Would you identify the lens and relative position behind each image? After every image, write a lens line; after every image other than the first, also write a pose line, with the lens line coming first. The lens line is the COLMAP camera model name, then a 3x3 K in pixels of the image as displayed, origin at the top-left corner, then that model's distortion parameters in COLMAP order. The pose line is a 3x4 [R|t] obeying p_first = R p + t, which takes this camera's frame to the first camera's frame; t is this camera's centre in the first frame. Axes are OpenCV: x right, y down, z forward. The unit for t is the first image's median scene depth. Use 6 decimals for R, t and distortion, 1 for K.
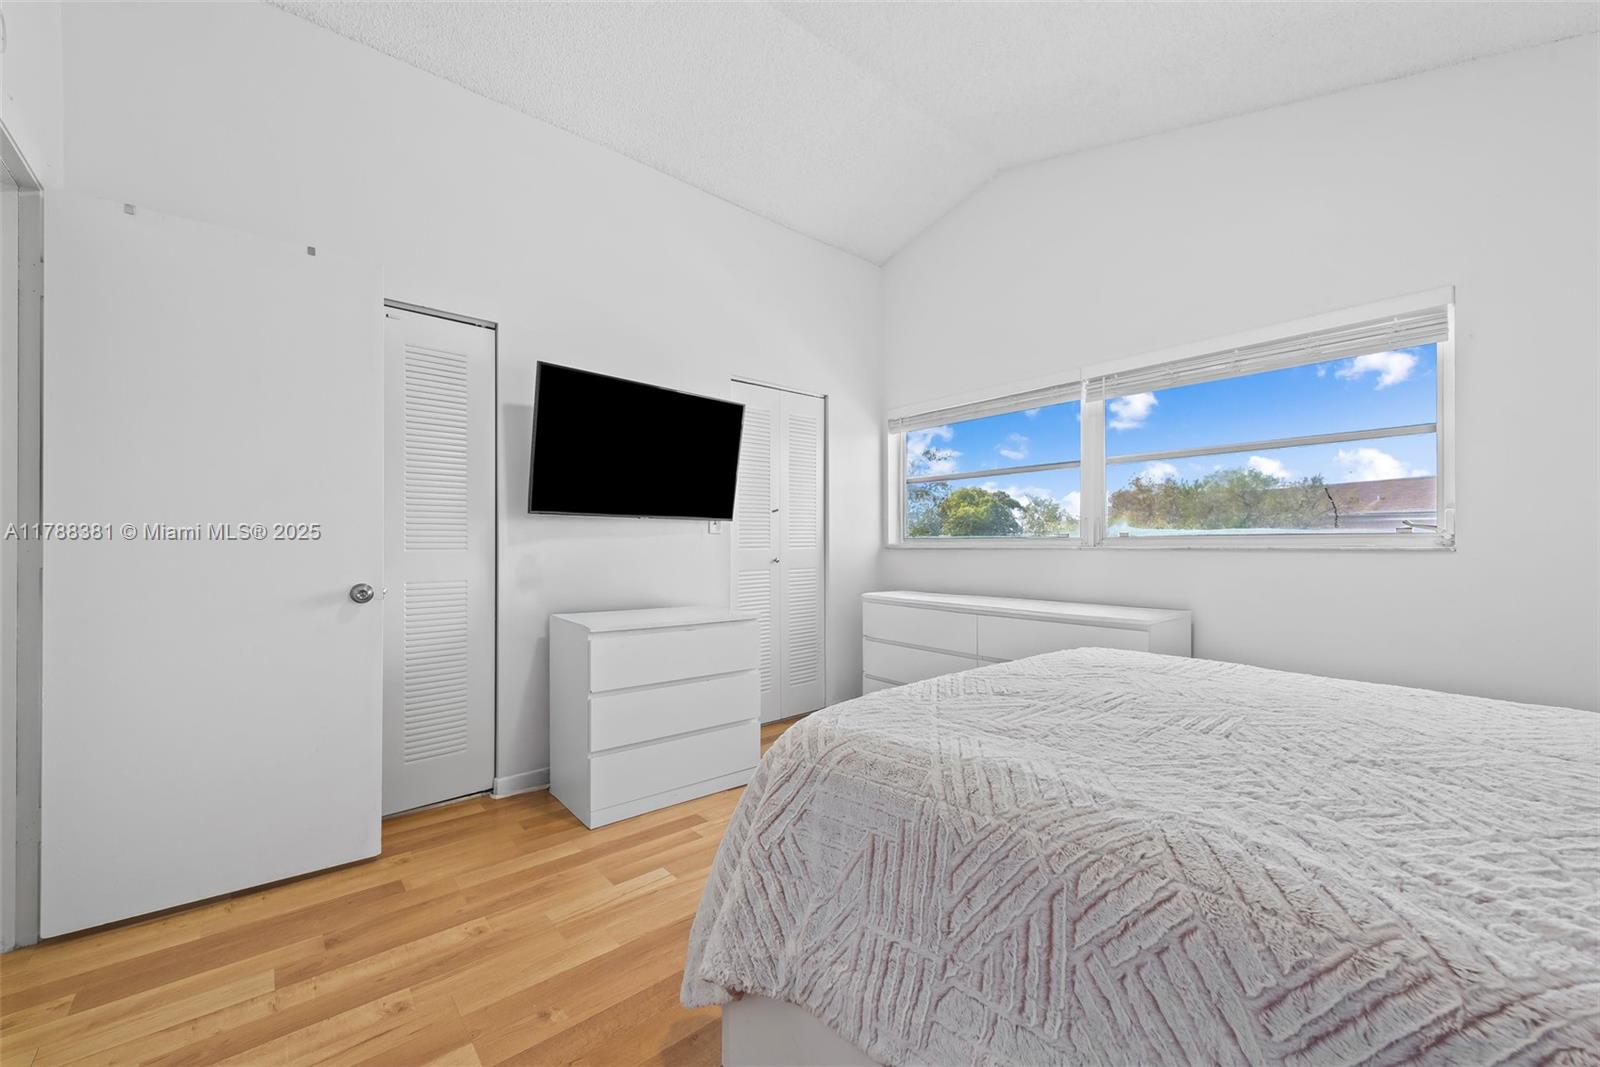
lens RADIAL K [[625.5, 0, 794.3], [0, 625.5, 549.9], [0, 0, 1]] dist [0.018525, -0.007057]
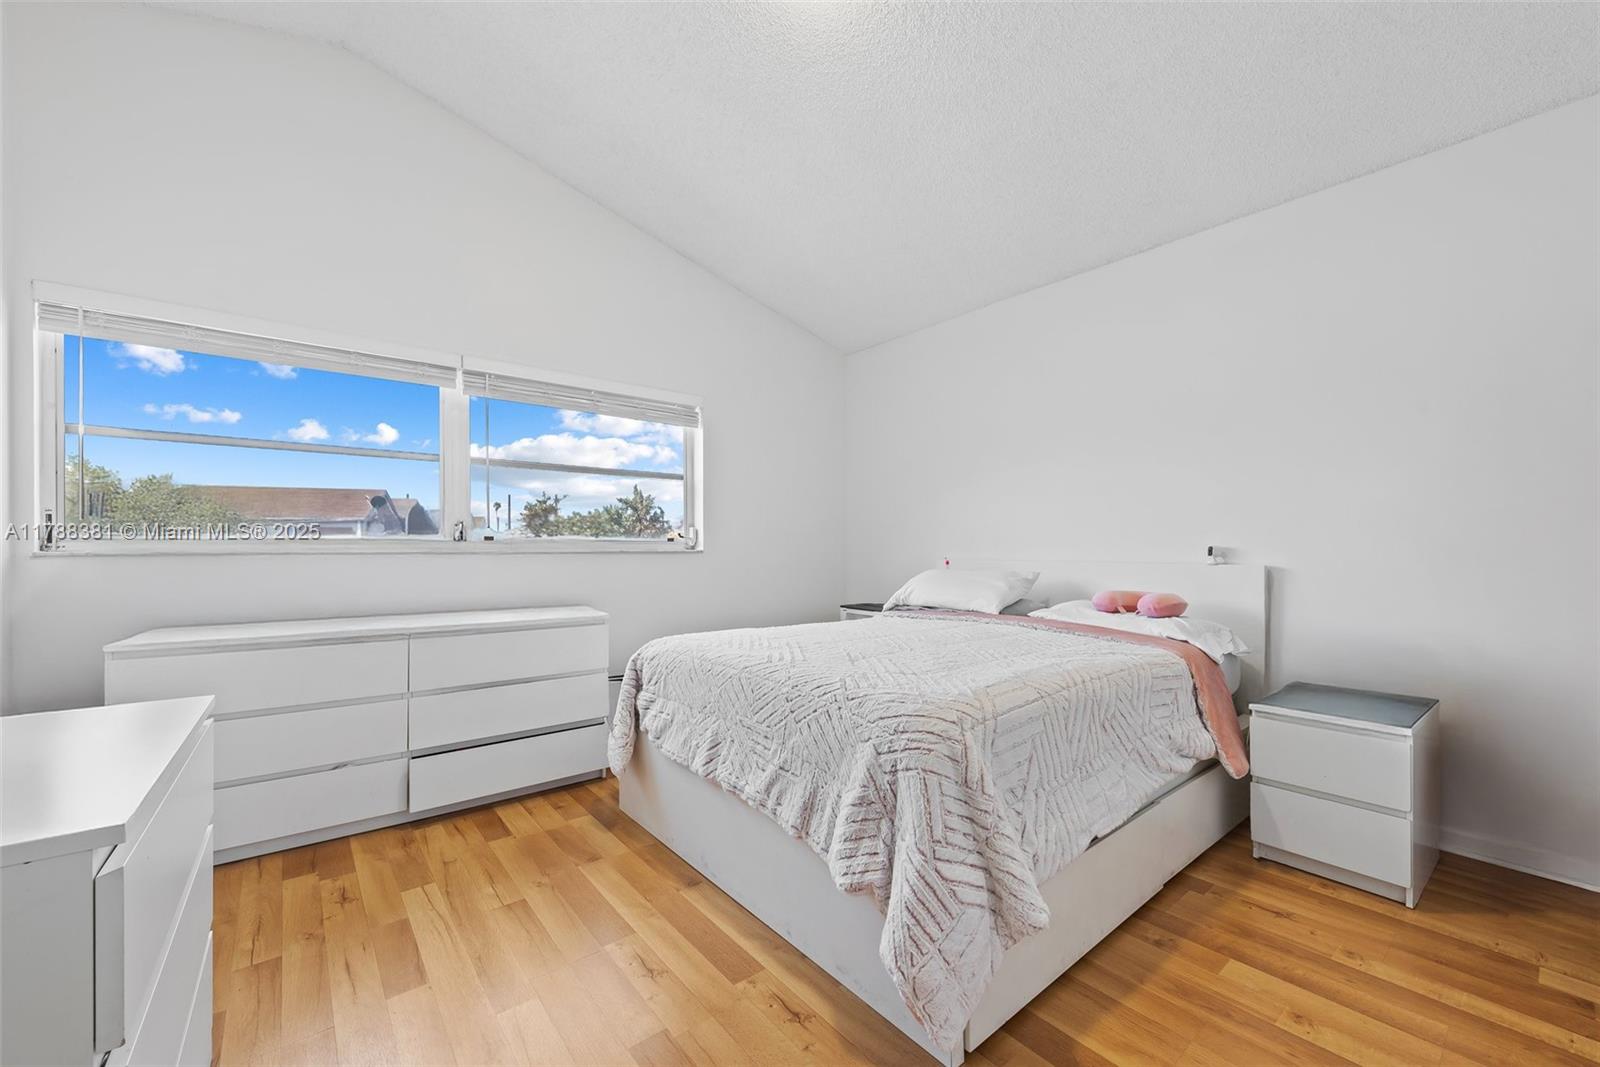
lens RADIAL K [[625.5, 0, 794.3], [0, 625.5, 549.9], [0, 0, 1]] dist [0.018525, -0.007057]
pose [[0.021748, -0.003224, 0.999758, -0.527289], [0.005940, 0.999978, 0.003095, -0.006713], [-0.999746, 0.005871, 0.021767, 0.582977]]
